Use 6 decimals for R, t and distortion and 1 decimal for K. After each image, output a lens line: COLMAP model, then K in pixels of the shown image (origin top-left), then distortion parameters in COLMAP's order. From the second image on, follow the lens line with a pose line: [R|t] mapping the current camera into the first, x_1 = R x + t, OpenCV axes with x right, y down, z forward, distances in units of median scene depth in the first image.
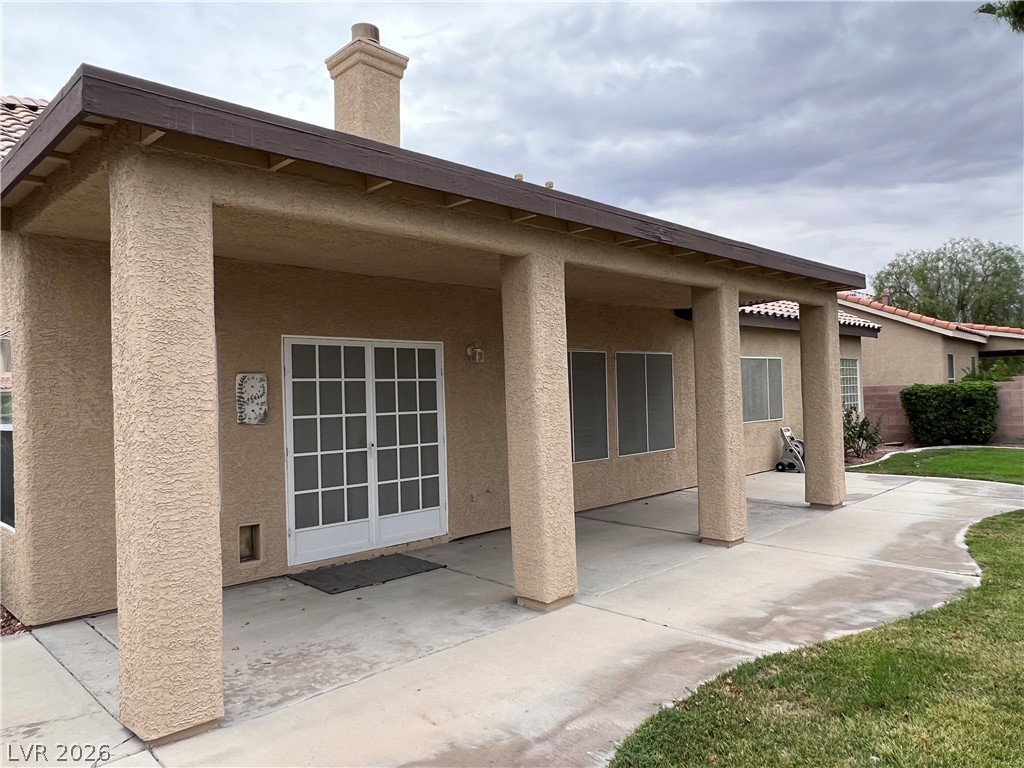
lens RADIAL K [[717.3, 0, 506.3], [0, 717.3, 377.8], [0, 0, 1]] dist [0.000995, -0.008131]
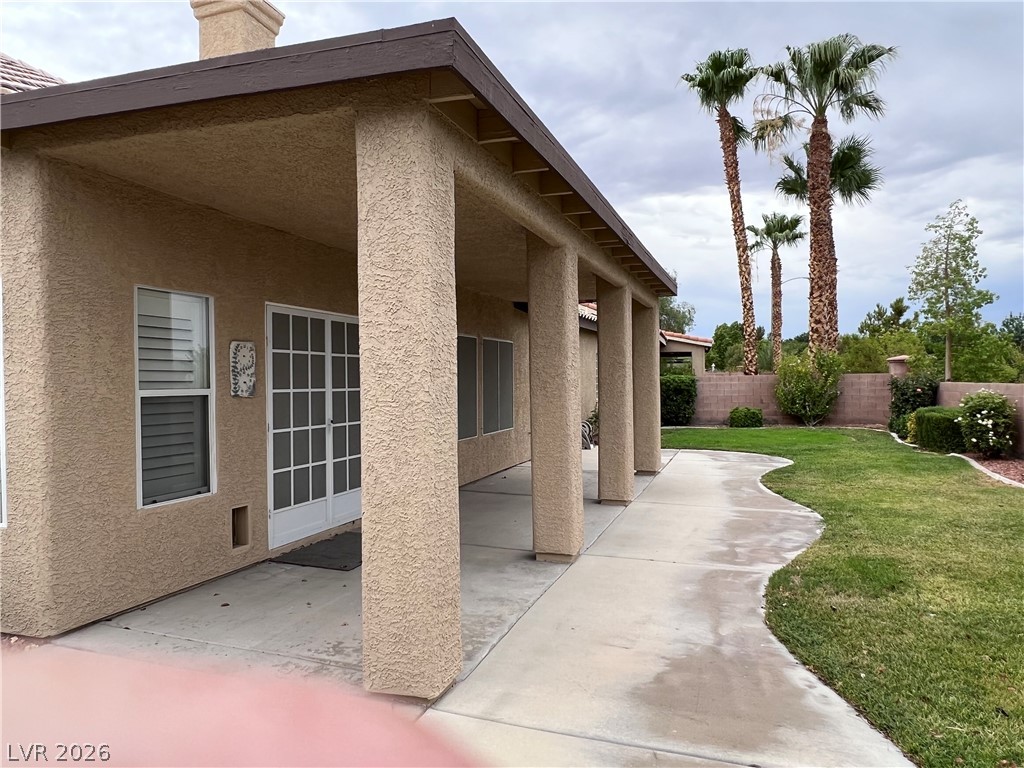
lens RADIAL K [[717.3, 0, 506.3], [0, 717.3, 377.8], [0, 0, 1]] dist [0.000995, -0.008131]
pose [[0.895960, 0.021577, 0.443610, -0.458659], [-0.027309, 0.999606, 0.006535, 0.024894], [-0.443294, -0.017969, 0.896196, 0.031370]]
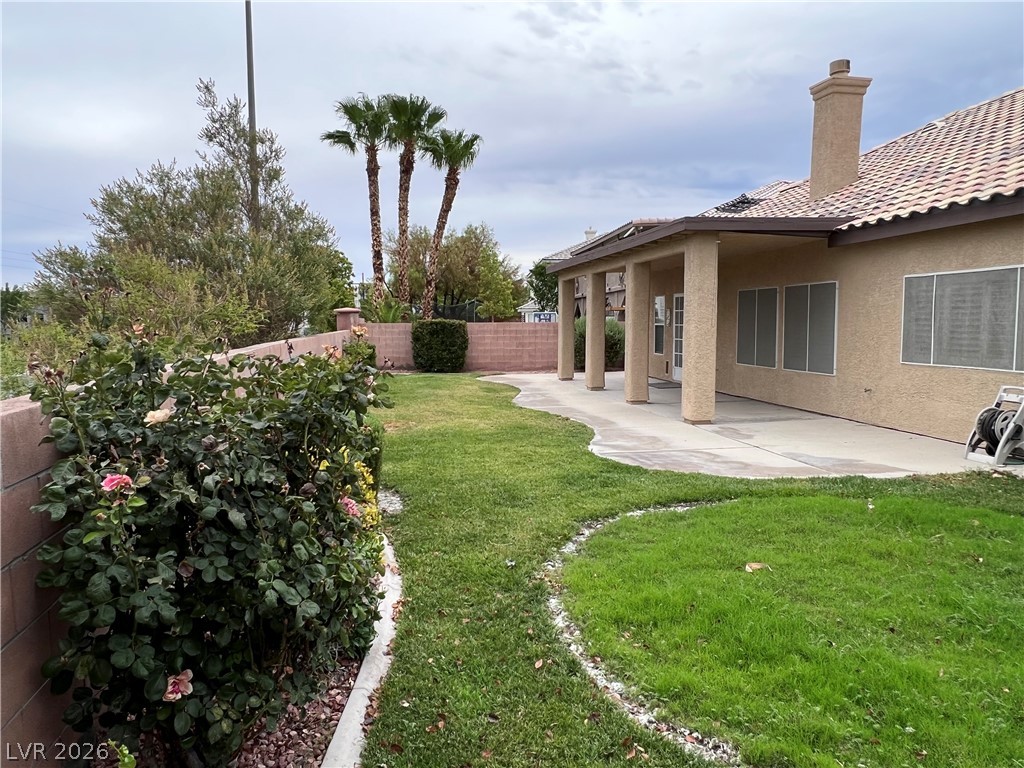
lens RADIAL K [[717.3, 0, 506.3], [0, 717.3, 377.8], [0, 0, 1]] dist [0.000995, -0.008131]
pose [[-0.569254, 0.086645, -0.817583, 2.294974], [0.023503, 0.995740, 0.089161, 0.000790], [0.821826, 0.031540, -0.568865, 2.072593]]
